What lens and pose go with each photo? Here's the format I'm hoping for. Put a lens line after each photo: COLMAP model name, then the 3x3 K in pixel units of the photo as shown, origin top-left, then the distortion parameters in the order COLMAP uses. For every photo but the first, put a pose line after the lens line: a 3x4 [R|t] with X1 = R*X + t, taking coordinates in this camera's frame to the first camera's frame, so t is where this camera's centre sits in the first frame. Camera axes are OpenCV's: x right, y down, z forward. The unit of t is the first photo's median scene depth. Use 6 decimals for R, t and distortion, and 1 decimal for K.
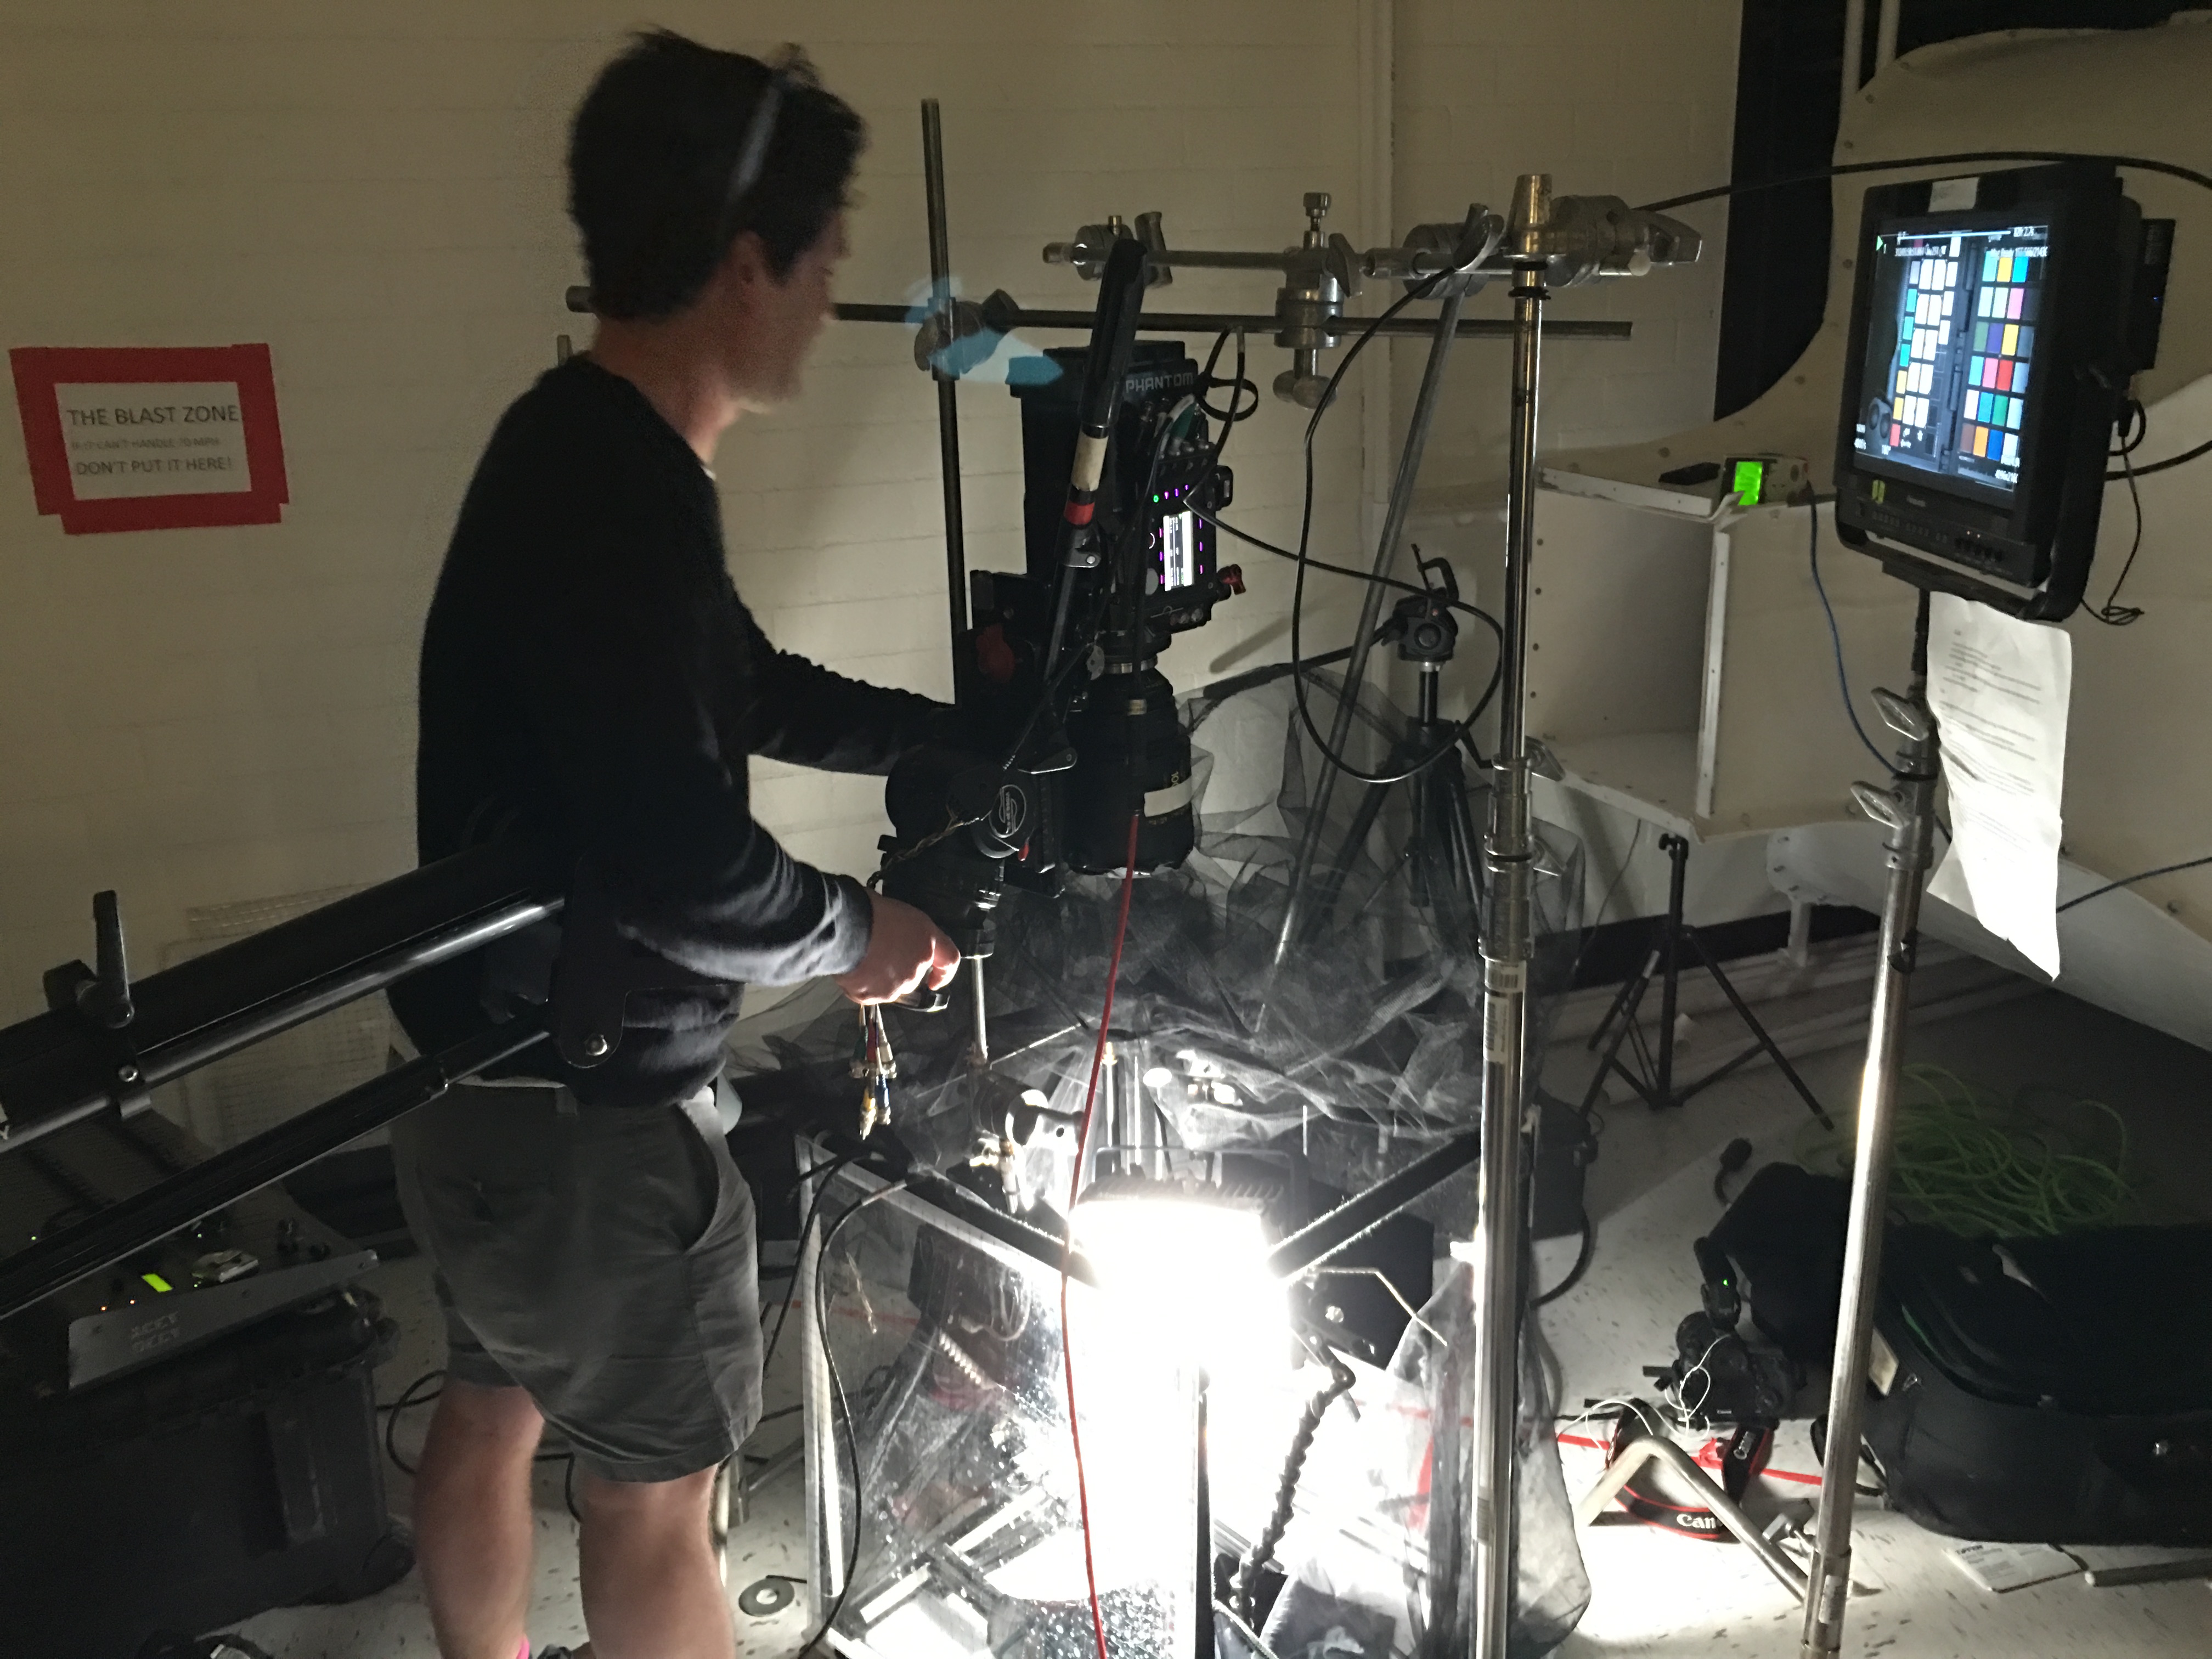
lens RADIAL K [[1744.2, 0, 1106.0], [0, 1744.2, 829.5], [0, 0, 1]] dist [0.082634, -0.097041]
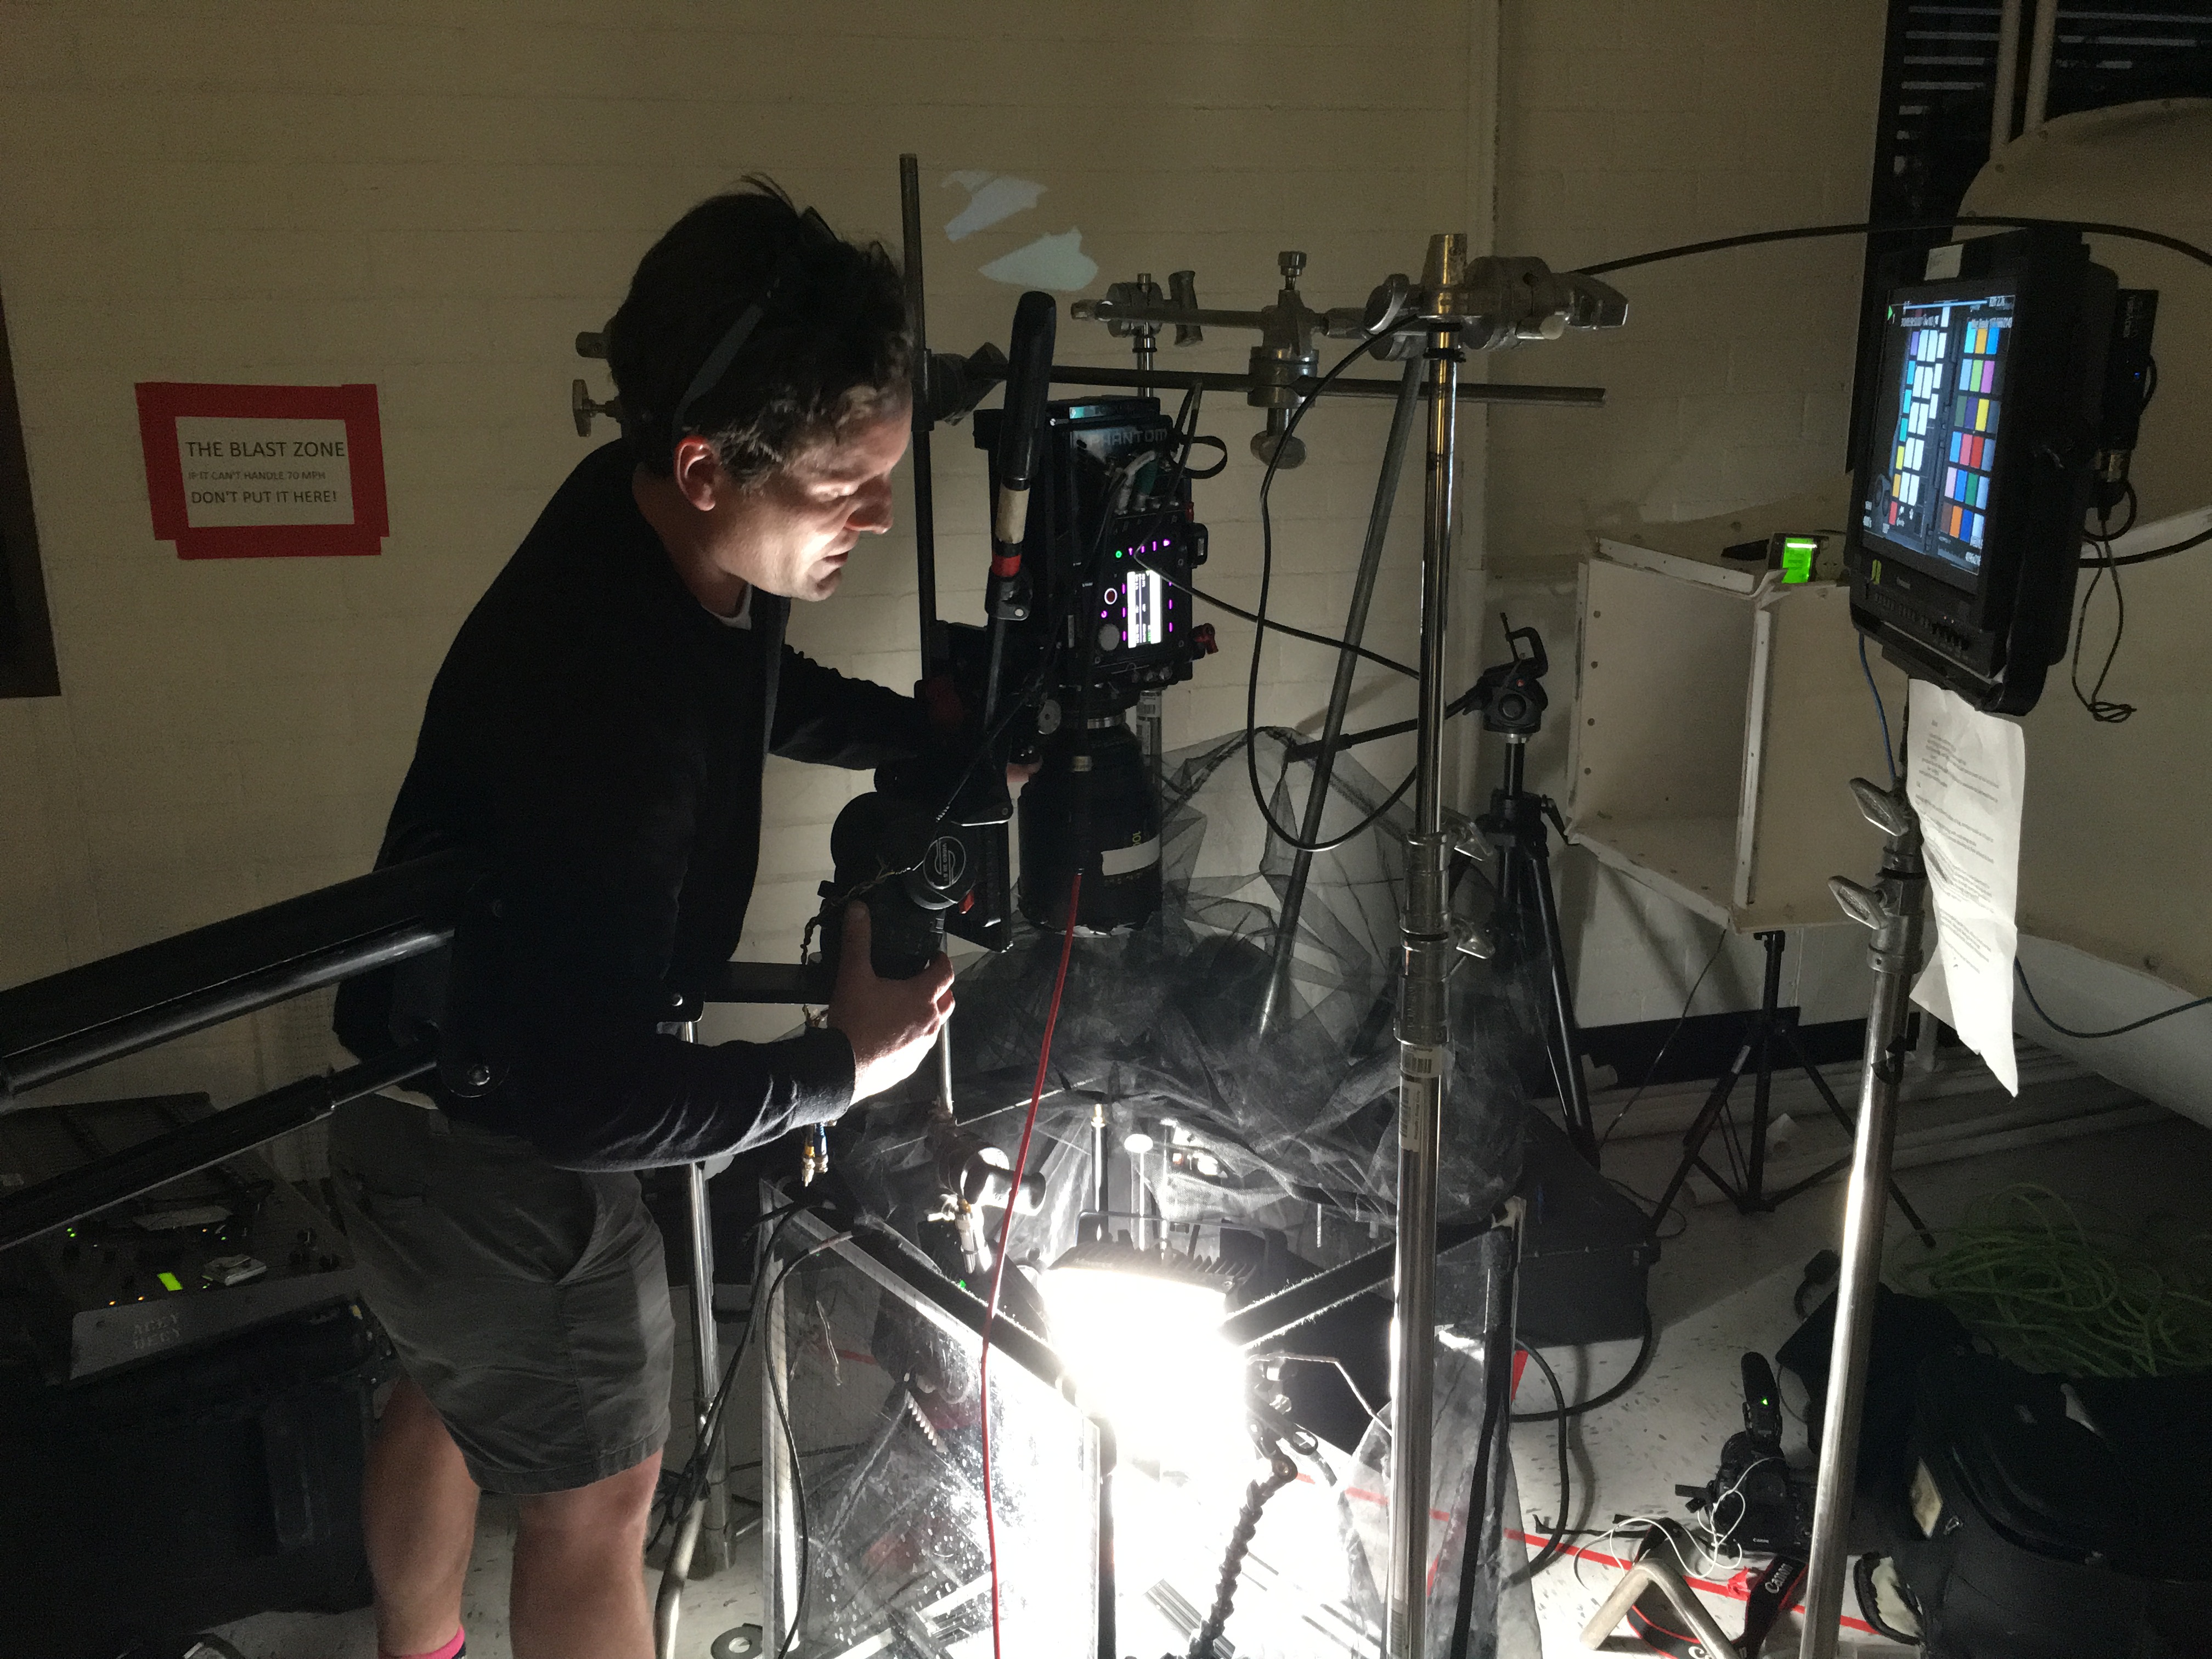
lens RADIAL K [[1747.1, 0, 1106.0], [0, 1747.1, 829.5], [0, 0, 1]] dist [0.084840, -0.096165]
pose [[0.994066, 0.046930, -0.098134, 0.108874], [-0.050086, 0.998296, -0.029944, -0.003573], [0.096561, 0.034682, 0.994723, 0.018139]]
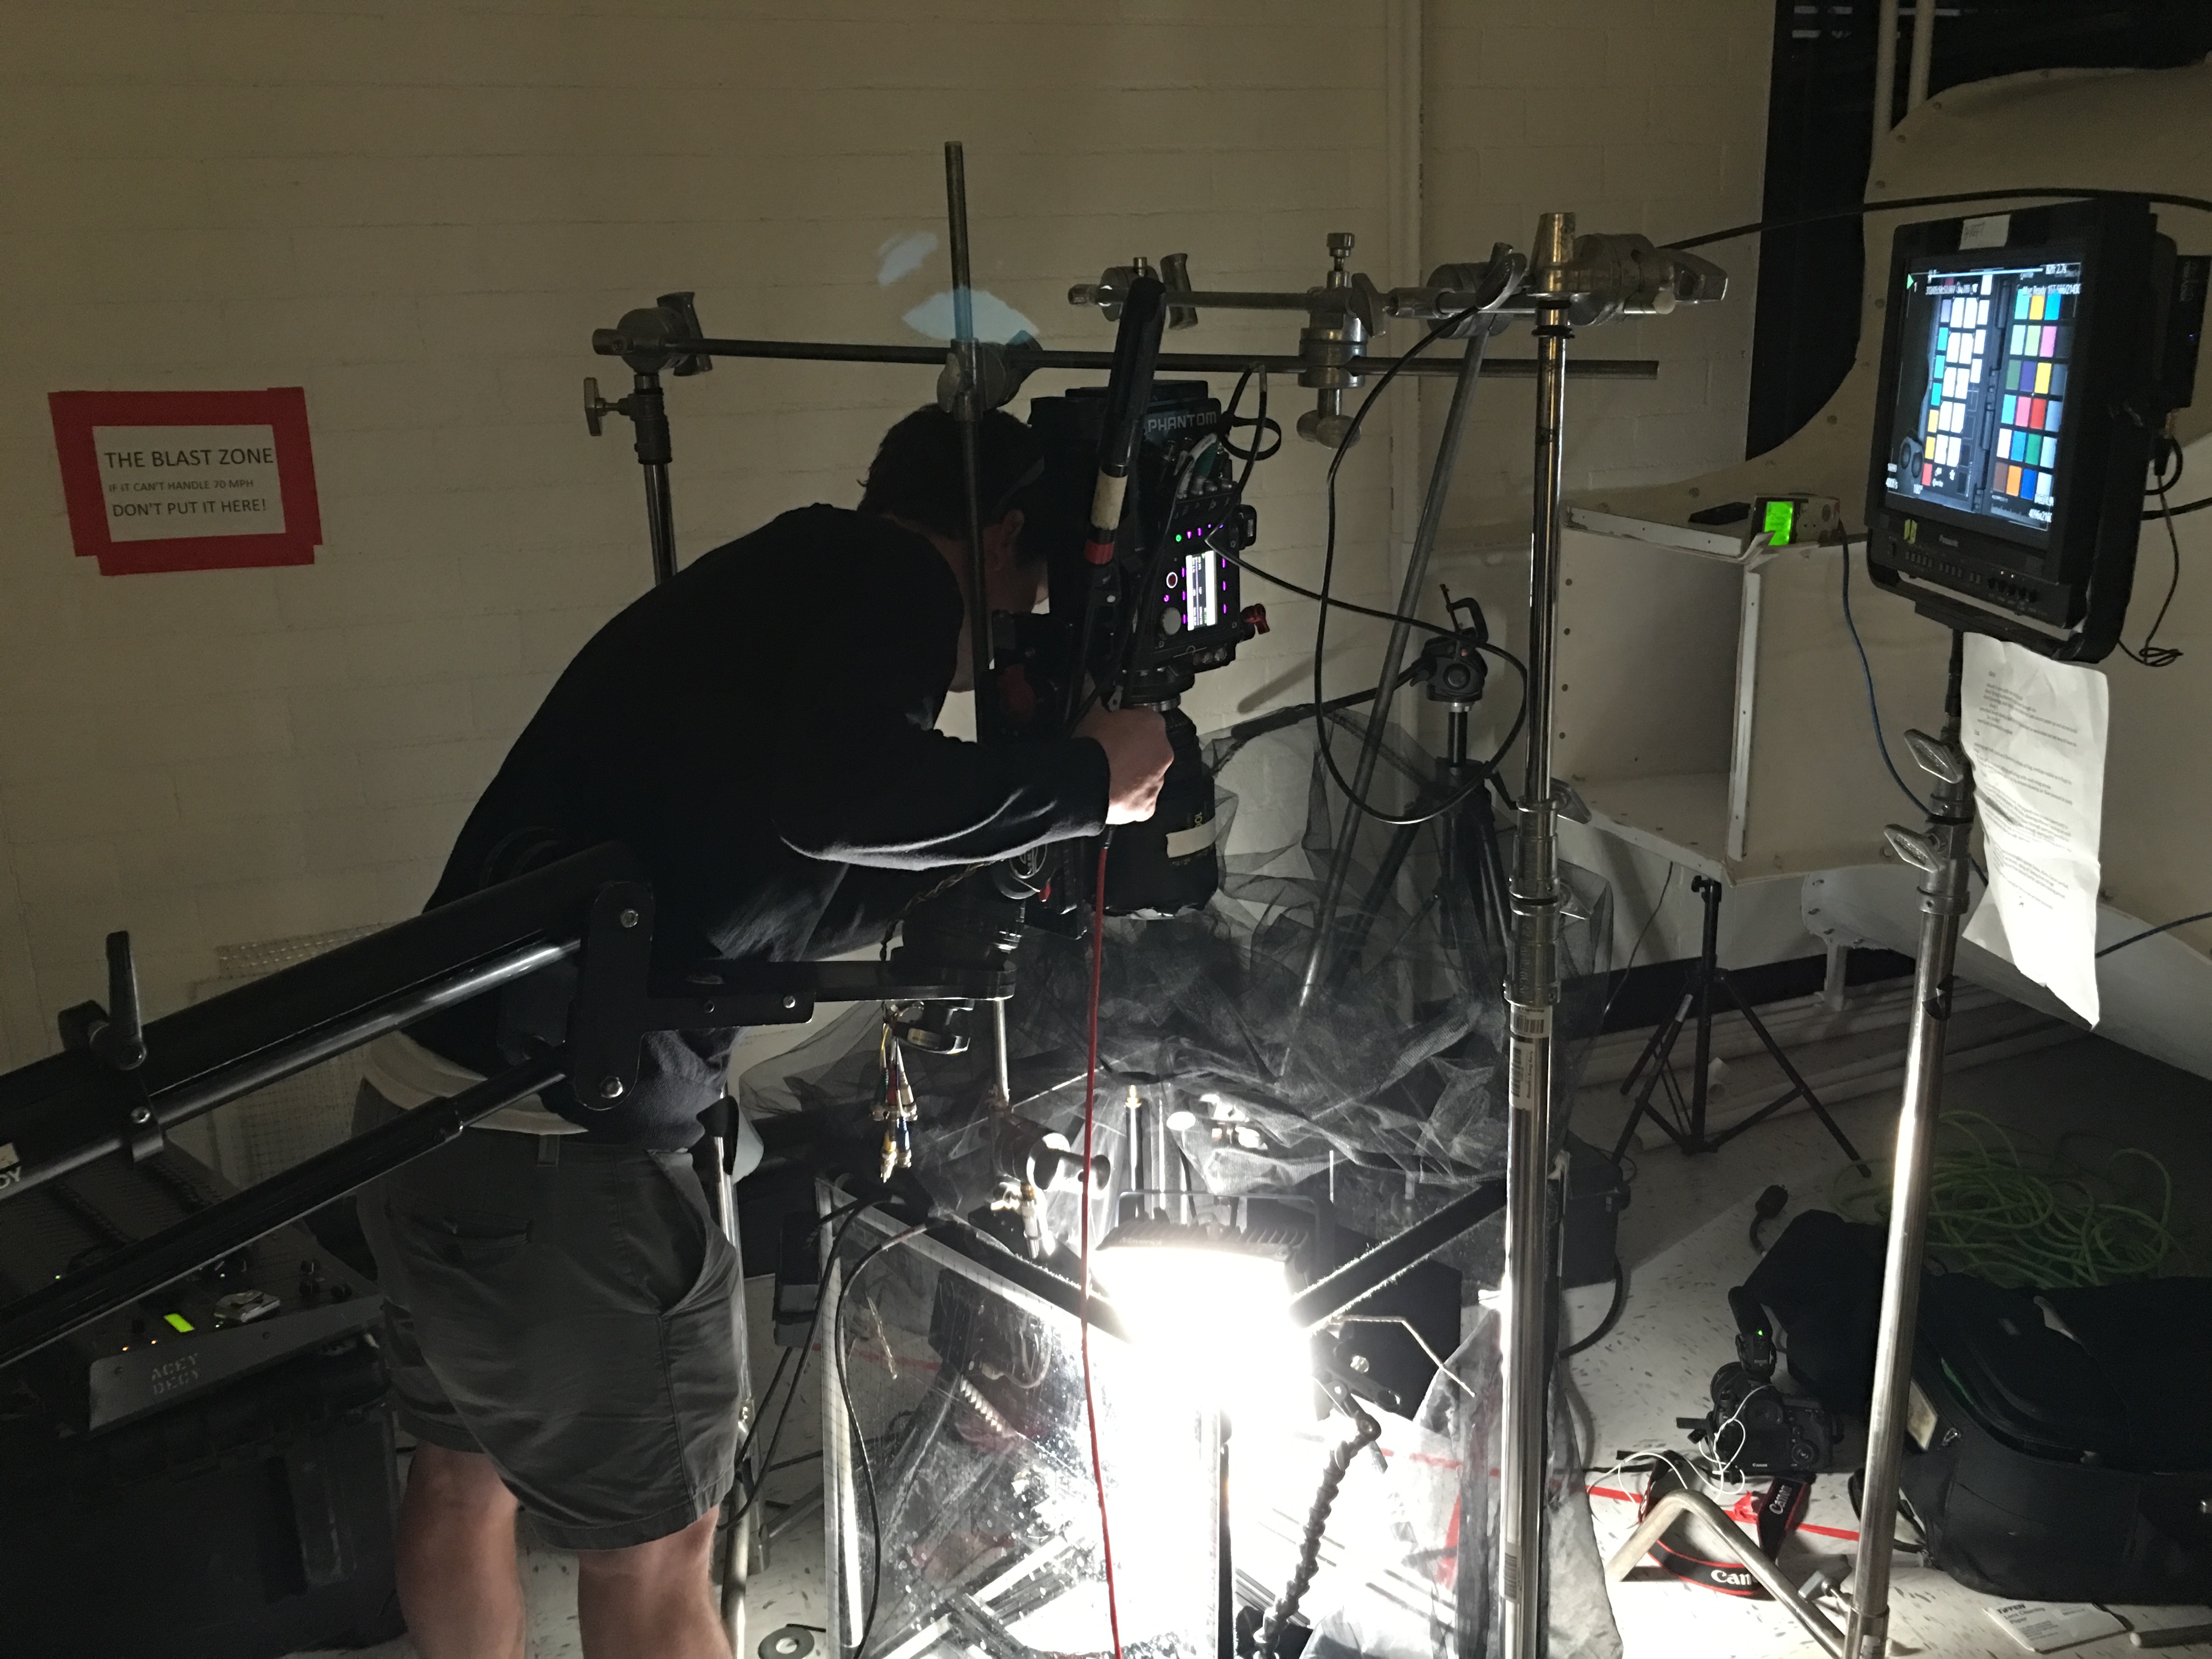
lens RADIAL K [[1743.9, 0, 1109.0], [0, 1743.9, 837.3], [0, 0, 1]] dist [0.081947, -0.094498]
pose [[0.999864, 0.002173, -0.016346, 0.004802], [-0.002470, 0.999831, -0.018196, -0.000846], [0.016304, 0.018233, 0.999701, 0.006642]]
